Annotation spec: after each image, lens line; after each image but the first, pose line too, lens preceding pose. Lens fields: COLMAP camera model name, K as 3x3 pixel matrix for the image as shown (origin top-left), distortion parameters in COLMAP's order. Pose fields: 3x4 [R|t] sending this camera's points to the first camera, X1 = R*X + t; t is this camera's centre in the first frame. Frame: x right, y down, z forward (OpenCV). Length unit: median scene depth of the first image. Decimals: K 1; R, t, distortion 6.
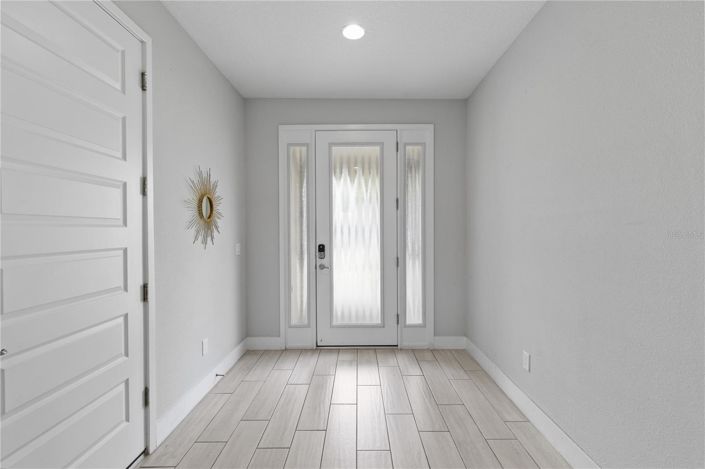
lens RADIAL K [[315.2, 0, 356.8], [0, 315.2, 237.5], [0, 0, 1]] dist [0.000473, 0.000106]
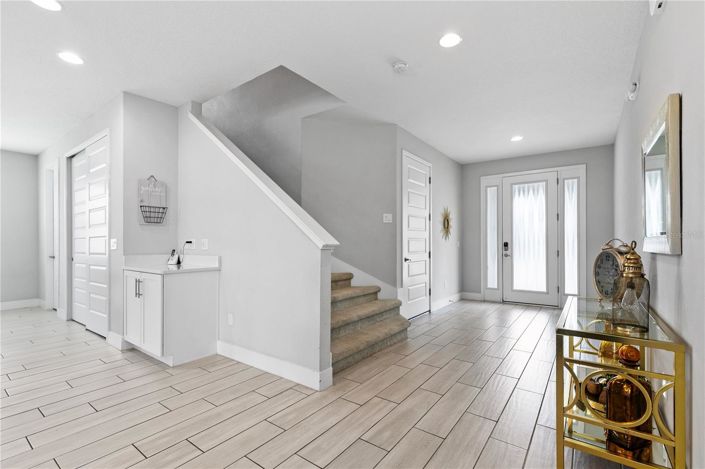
lens RADIAL K [[315.2, 0, 356.8], [0, 315.2, 237.5], [0, 0, 1]] dist [0.000473, 0.000106]
pose [[0.810386, -0.003947, -0.585883, 0.241076], [-0.016281, 0.999439, -0.029253, 0.059839], [0.585670, 0.033245, 0.809867, -0.890359]]
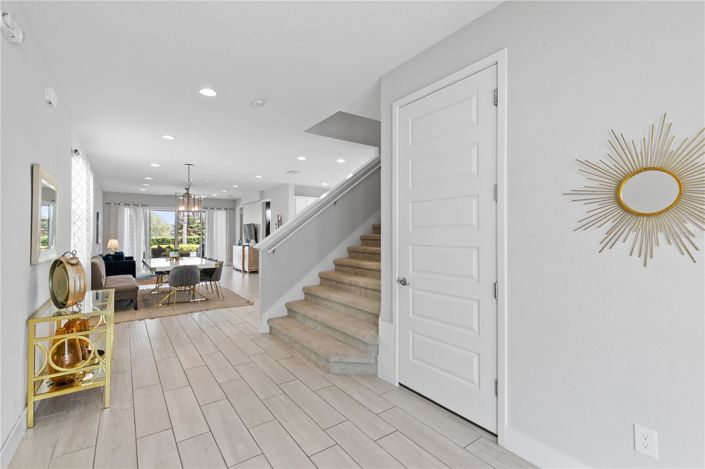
lens RADIAL K [[315.2, 0, 356.8], [0, 315.2, 237.5], [0, 0, 1]] dist [0.000473, 0.000106]
pose [[-0.798767, 0.008639, -0.601579, 0.191429], [-0.009313, 0.999600, 0.026720, -0.018847], [0.601568, 0.026946, -0.798367, 0.823154]]
